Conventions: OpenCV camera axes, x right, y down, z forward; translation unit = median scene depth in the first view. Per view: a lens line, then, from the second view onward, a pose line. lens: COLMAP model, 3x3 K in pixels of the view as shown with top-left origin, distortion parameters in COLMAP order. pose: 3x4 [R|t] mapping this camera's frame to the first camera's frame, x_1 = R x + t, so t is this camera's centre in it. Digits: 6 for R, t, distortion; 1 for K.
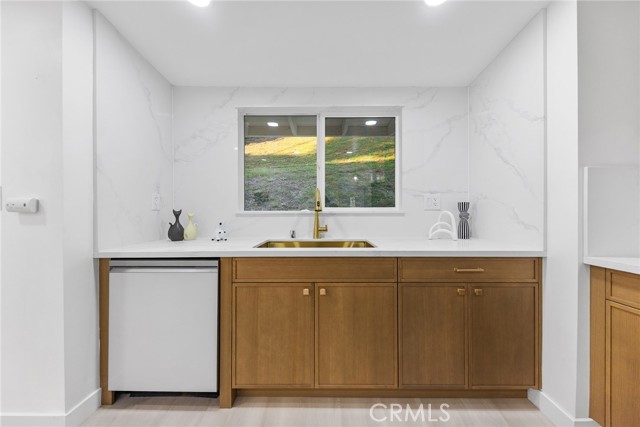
lens RADIAL K [[220.1, 0, 307.7], [0, 220.1, 212.3], [0, 0, 1]] dist [-0.001352, -0.000266]
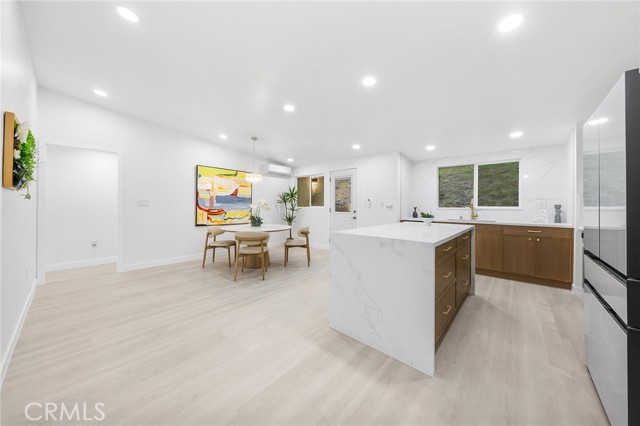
lens RADIAL K [[215.0, 0, 319.5], [0, 215.0, 204.7], [0, 0, 1]] dist [0.001015, -0.000003]
pose [[0.770114, 0.001324, -0.637905, 0.348430], [-0.003565, 0.999991, -0.002228, -0.038350], [0.637897, 0.003990, 0.770112, -2.315767]]
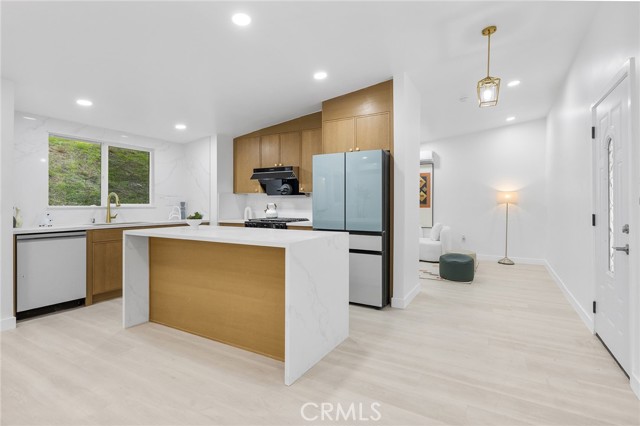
lens RADIAL K [[336.8, 0, 317.1], [0, 336.8, 204.9], [0, 0, 1]] dist [-0.002391, -0.000334]
pose [[0.472854, 0.001753, 0.881139, -1.819143], [-0.002017, 0.999998, -0.000907, -0.020730], [-0.881138, -0.001348, 0.472857, -1.970183]]
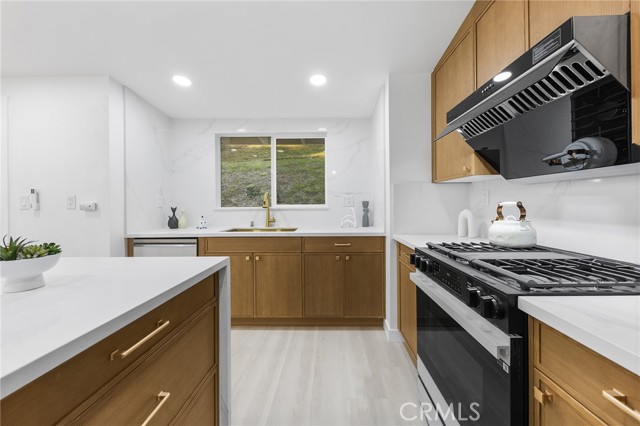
lens RADIAL K [[243.0, 0, 297.6], [0, 243.0, 202.0], [0, 0, 1]] dist [-0.016604, -0.000350]
pose [[0.996717, -0.008156, -0.080547, 0.482485], [0.007620, 0.999947, -0.006959, -0.037909], [0.080600, 0.006323, 0.996726, -0.722995]]
